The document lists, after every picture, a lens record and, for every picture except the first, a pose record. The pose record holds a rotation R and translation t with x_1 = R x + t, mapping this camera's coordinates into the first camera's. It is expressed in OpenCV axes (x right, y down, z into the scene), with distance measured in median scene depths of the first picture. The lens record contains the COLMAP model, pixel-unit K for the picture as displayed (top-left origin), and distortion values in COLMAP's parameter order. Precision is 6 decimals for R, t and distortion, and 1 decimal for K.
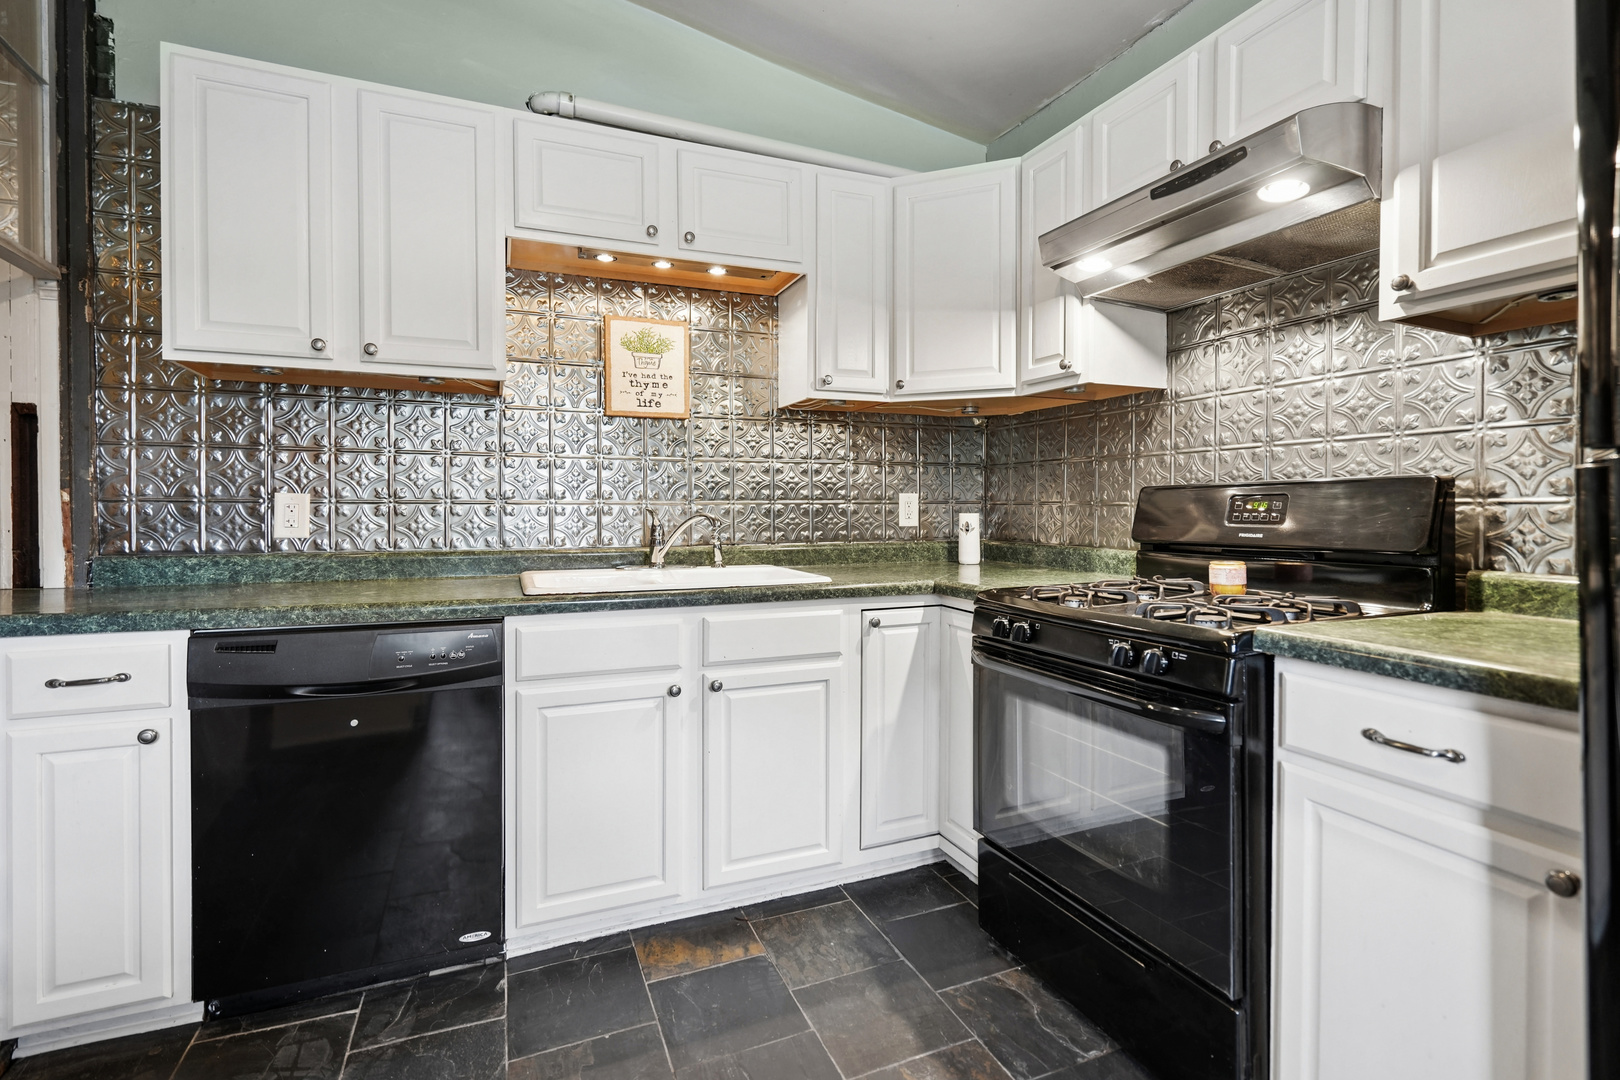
lens RADIAL K [[739.2, 0, 789.1], [0, 739.2, 513.8], [0, 0, 1]] dist [-0.011484, 0.001819]
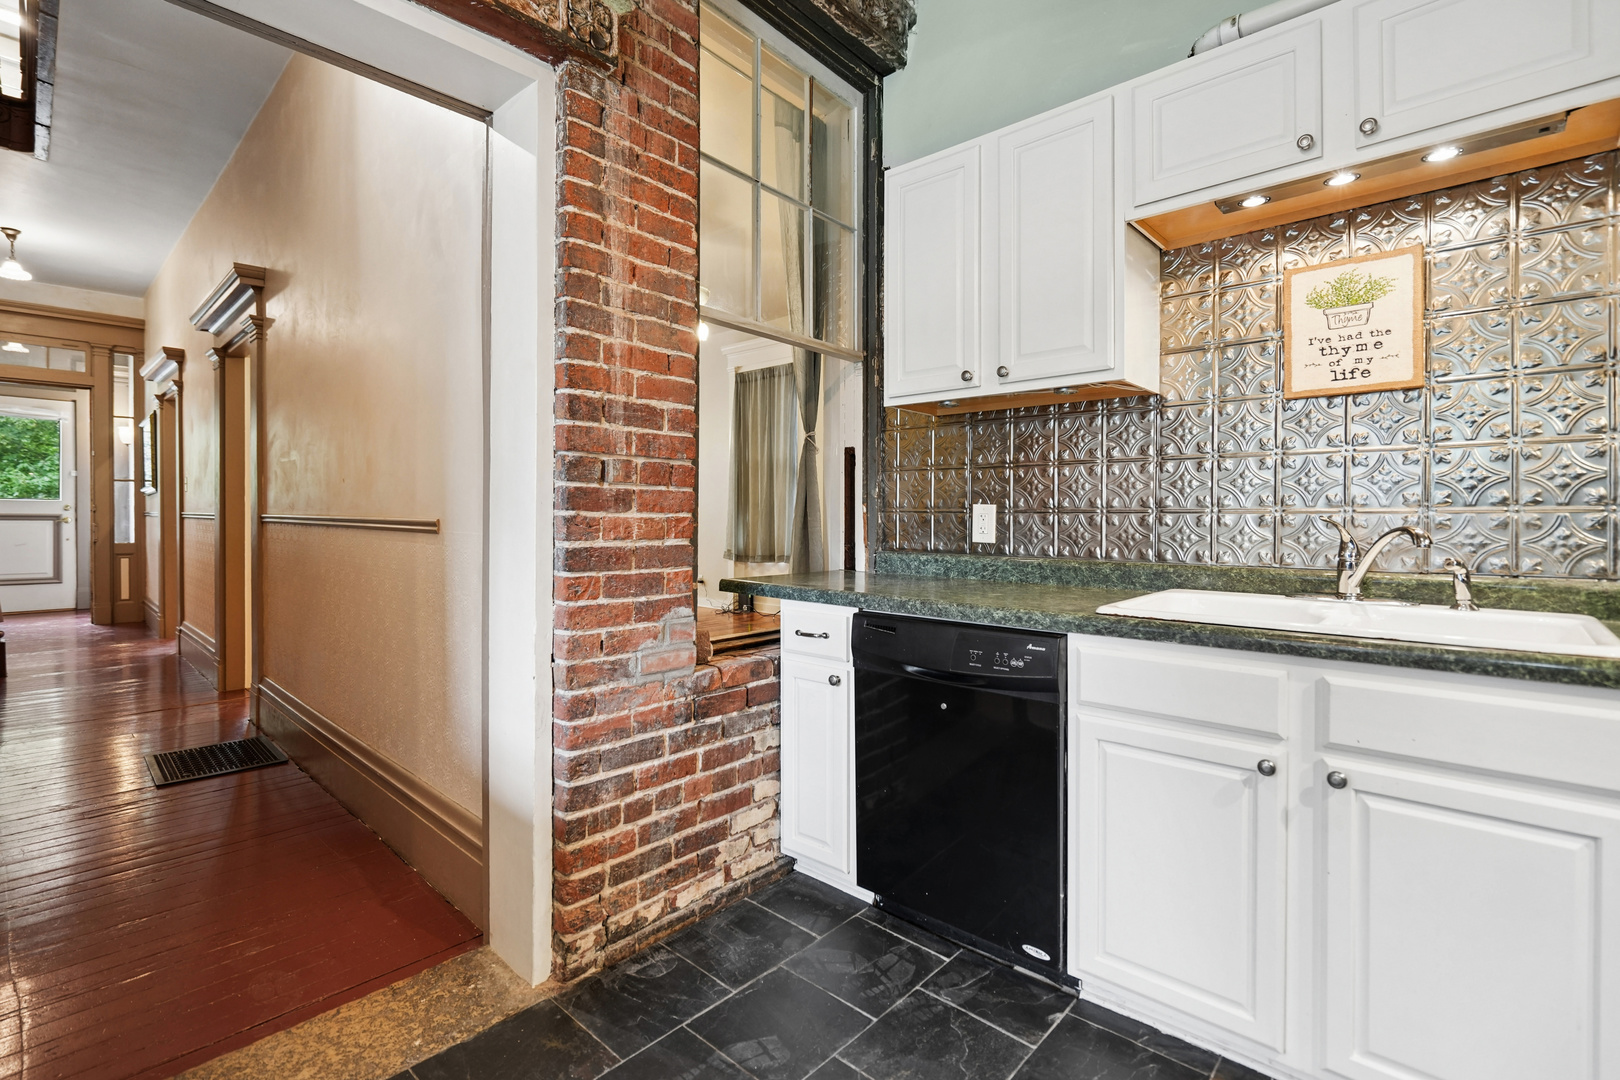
lens RADIAL K [[739.2, 0, 823.0], [0, 739.2, 522.4], [0, 0, 1]] dist [-0.011484, 0.001819]
pose [[0.445477, 0.008419, -0.895254, 0.252653], [-0.008398, 0.999951, 0.005225, -0.002959], [0.895254, 0.005191, 0.445526, 0.235947]]
